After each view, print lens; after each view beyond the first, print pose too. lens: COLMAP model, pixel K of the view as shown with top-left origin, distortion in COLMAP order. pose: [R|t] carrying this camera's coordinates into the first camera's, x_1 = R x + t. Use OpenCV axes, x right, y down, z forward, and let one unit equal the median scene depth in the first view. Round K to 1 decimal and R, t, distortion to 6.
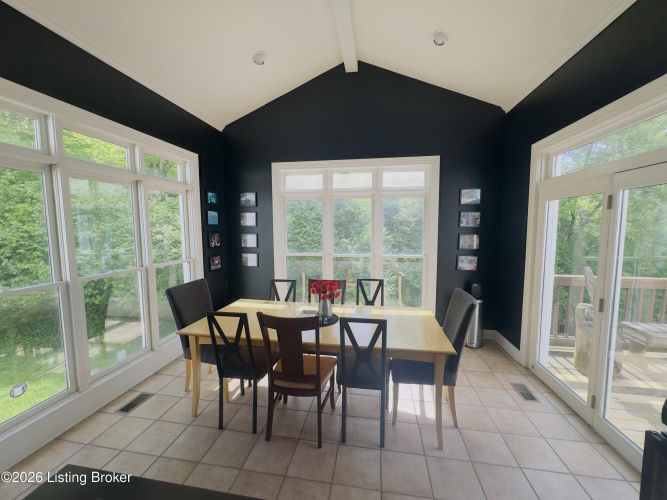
lens RADIAL K [[267.0, 0, 335.5], [0, 267.0, 247.5], [0, 0, 1]] dist [-0.004092, 0.000993]
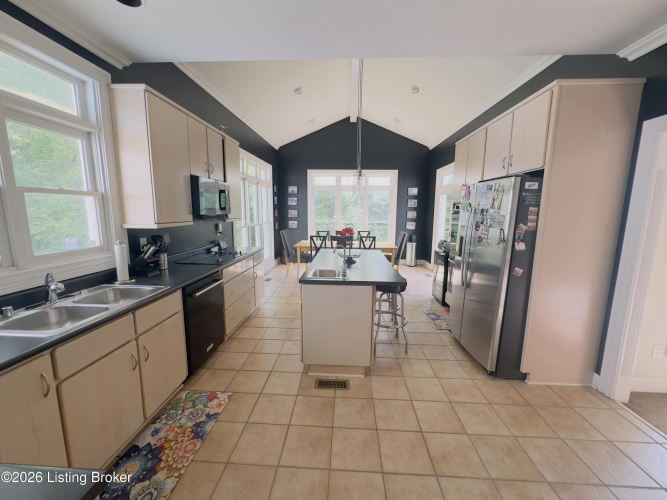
lens RADIAL K [[267.0, 0, 331.1], [0, 267.0, 250.8], [0, 0, 1]] dist [-0.004092, 0.000993]
pose [[0.994958, -0.002909, 0.100248, -0.284752], [-0.004402, 0.997349, 0.072632, 0.102911], [-0.100194, -0.072707, 0.992308, -0.901847]]
